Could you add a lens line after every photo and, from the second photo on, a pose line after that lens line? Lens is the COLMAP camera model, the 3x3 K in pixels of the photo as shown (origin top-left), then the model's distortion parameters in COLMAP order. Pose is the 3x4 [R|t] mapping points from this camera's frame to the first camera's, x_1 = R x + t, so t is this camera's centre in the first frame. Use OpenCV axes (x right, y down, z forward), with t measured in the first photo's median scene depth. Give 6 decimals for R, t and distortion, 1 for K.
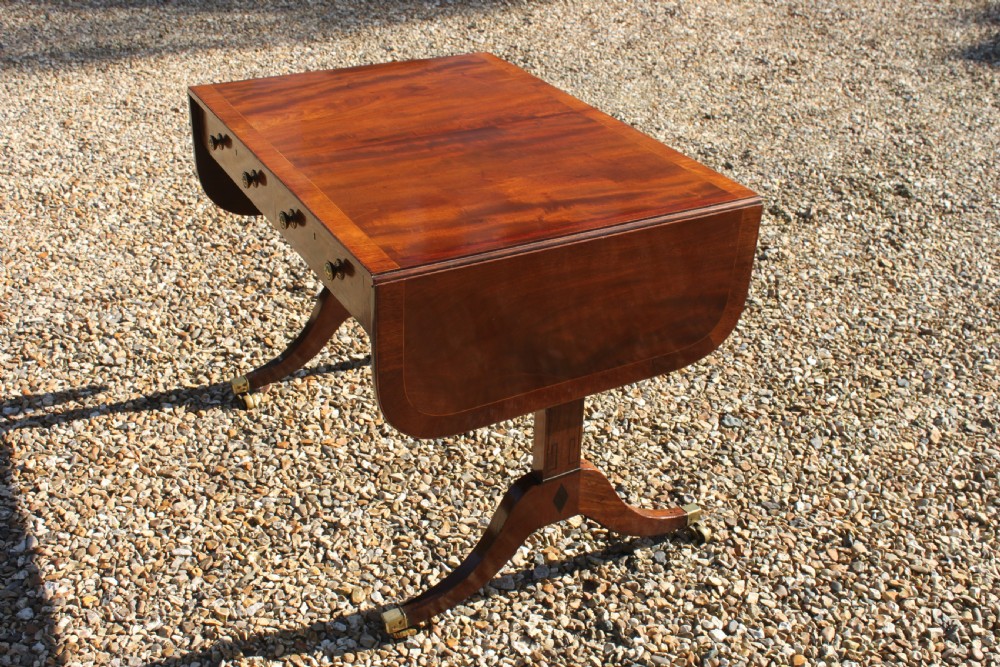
lens RADIAL K [[1127.2, 0, 508.1], [0, 1127.2, 340.1], [0, 0, 1]] dist [-0.076945, 0.000000]
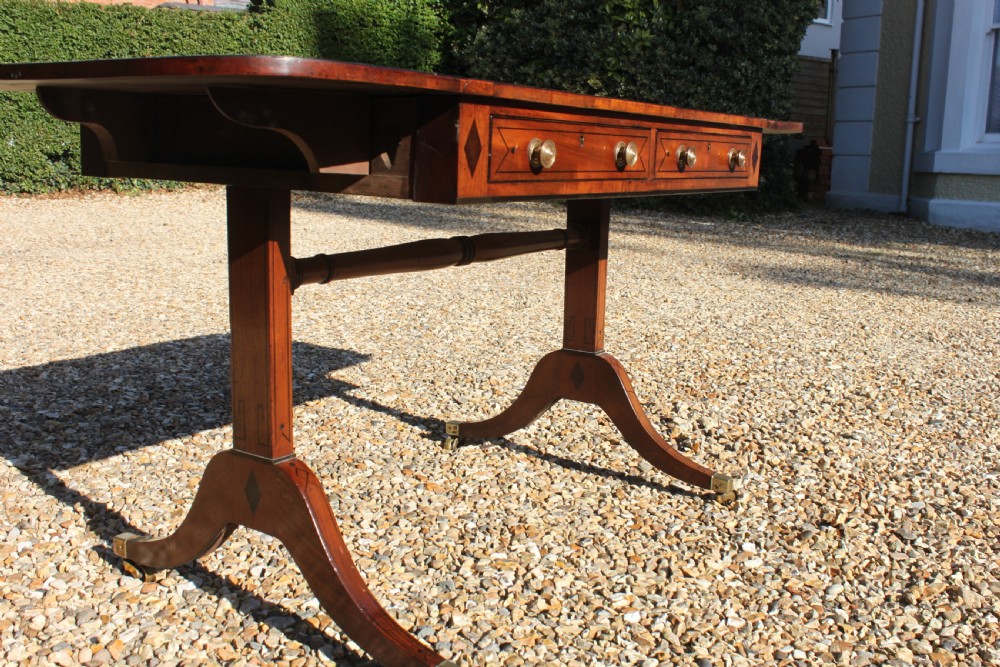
lens RADIAL K [[976.8, 0, 499.0], [0, 976.8, 335.5], [0, 0, 1]] dist [-0.080310, 0.000000]
pose [[0.435958, 0.157923, -0.886003, 0.573693], [-0.464965, 0.882437, -0.071499, 0.016619], [0.770550, 0.443131, 0.458134, 0.676362]]
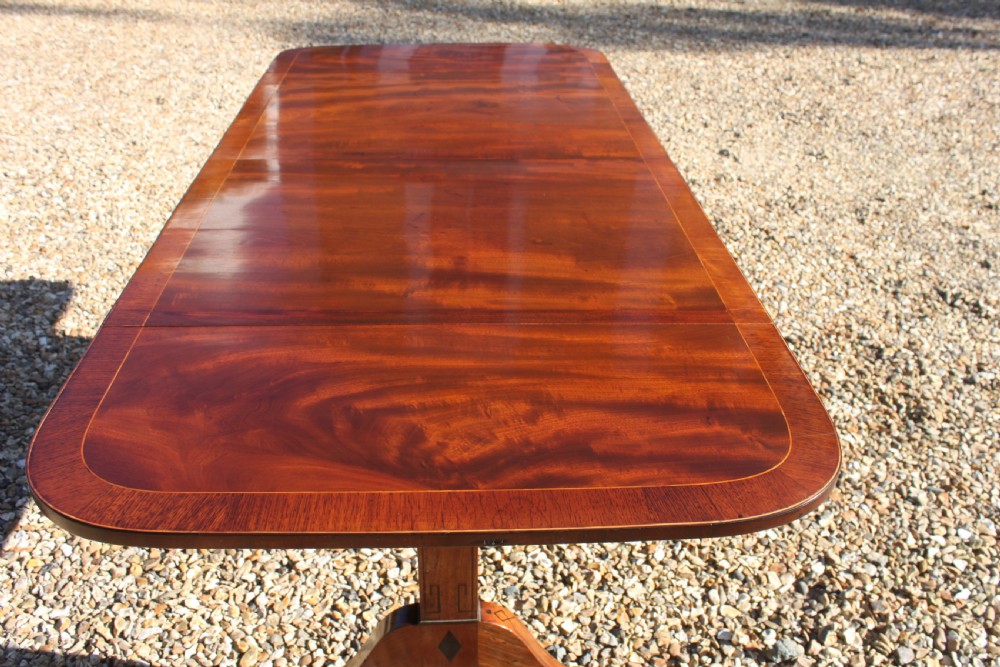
lens RADIAL K [[896.6, 0, 513.7], [0, 896.6, 331.9], [0, 0, 1]] dist [-0.147177, 0.139233]
pose [[0.895021, 0.230286, -0.381975, 0.230129], [-0.226020, 0.972472, 0.056690, -0.098260], [0.384515, 0.035596, 0.922432, 0.386876]]
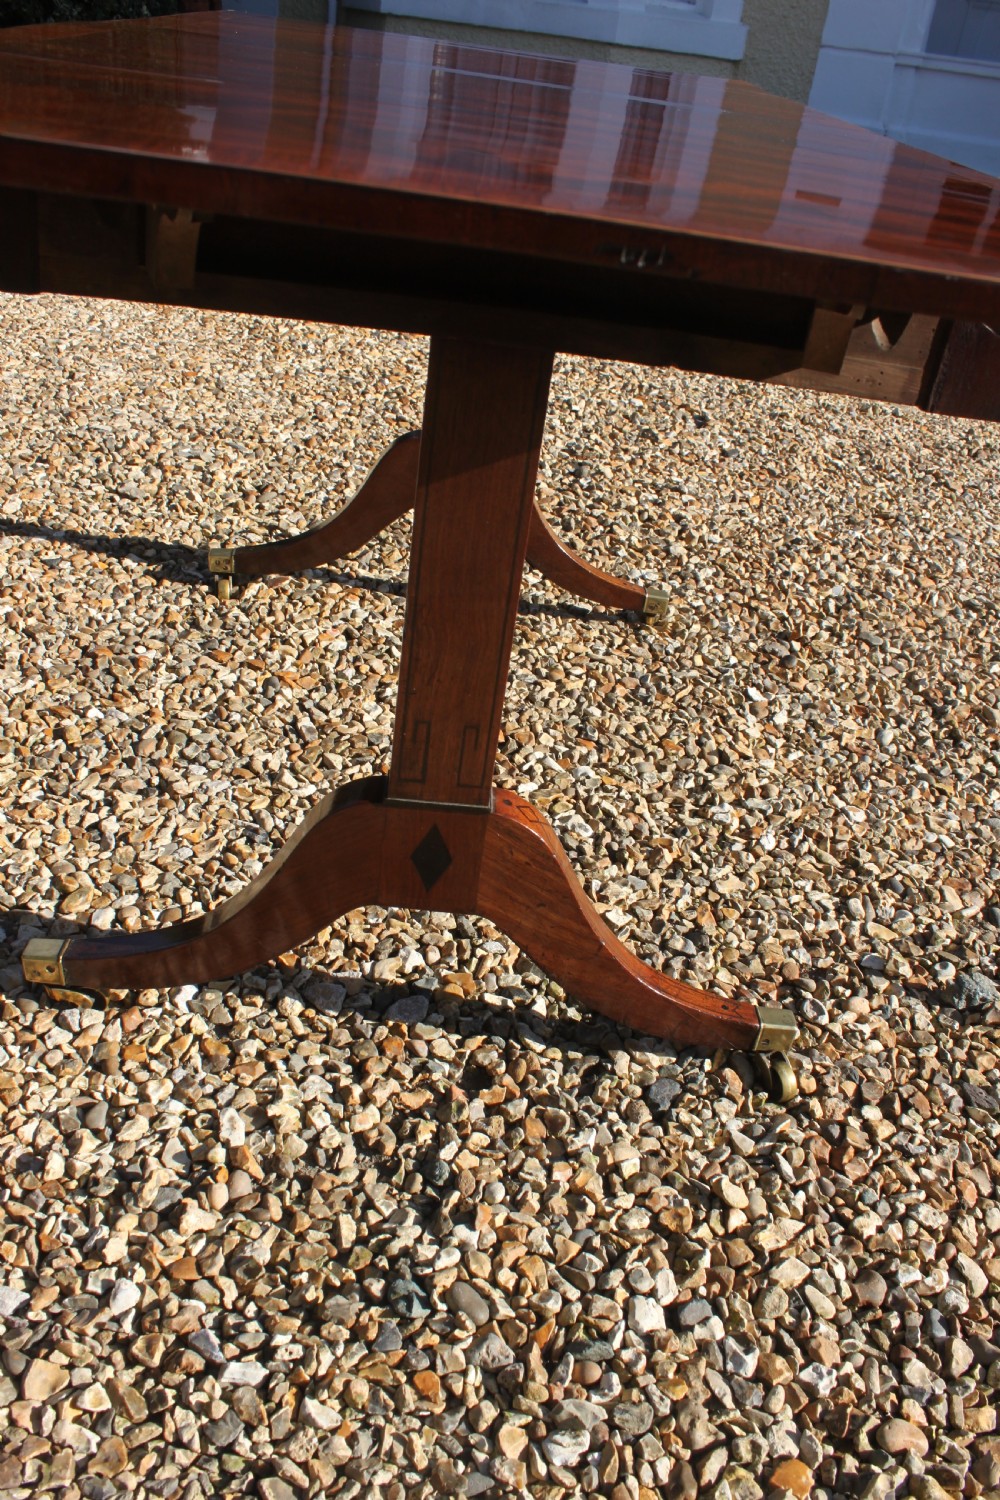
lens RADIAL K [[1249.8, 0, 497.3], [0, 1249.8, 778.4], [0, 0, 1]] dist [-0.155901, 0.131972]
pose [[0.863595, 0.341128, -0.371263, 0.204629], [-0.334042, 0.938675, 0.085468, 0.052591], [0.377651, 0.050208, 0.924586, 0.481351]]
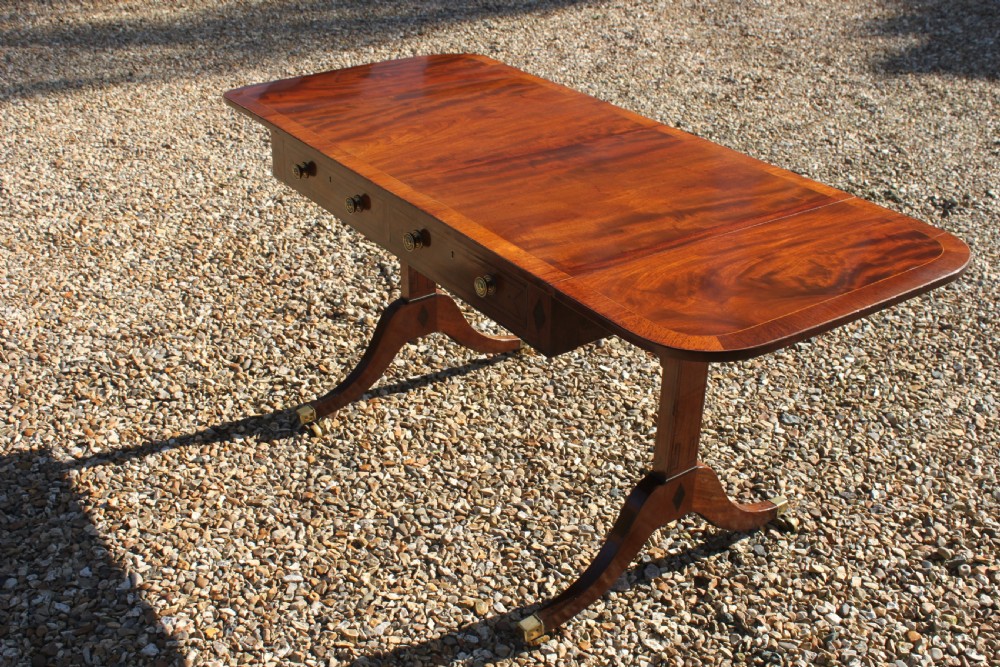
lens RADIAL K [[1127.2, 0, 507.7], [0, 1127.2, 328.0], [0, 0, 1]] dist [-0.076945, 0.000000]
pose [[0.994942, -0.049753, 0.087263, -0.165680], [0.052941, 0.997998, -0.034611, 0.010806], [-0.085366, 0.039056, 0.995584, -0.018813]]
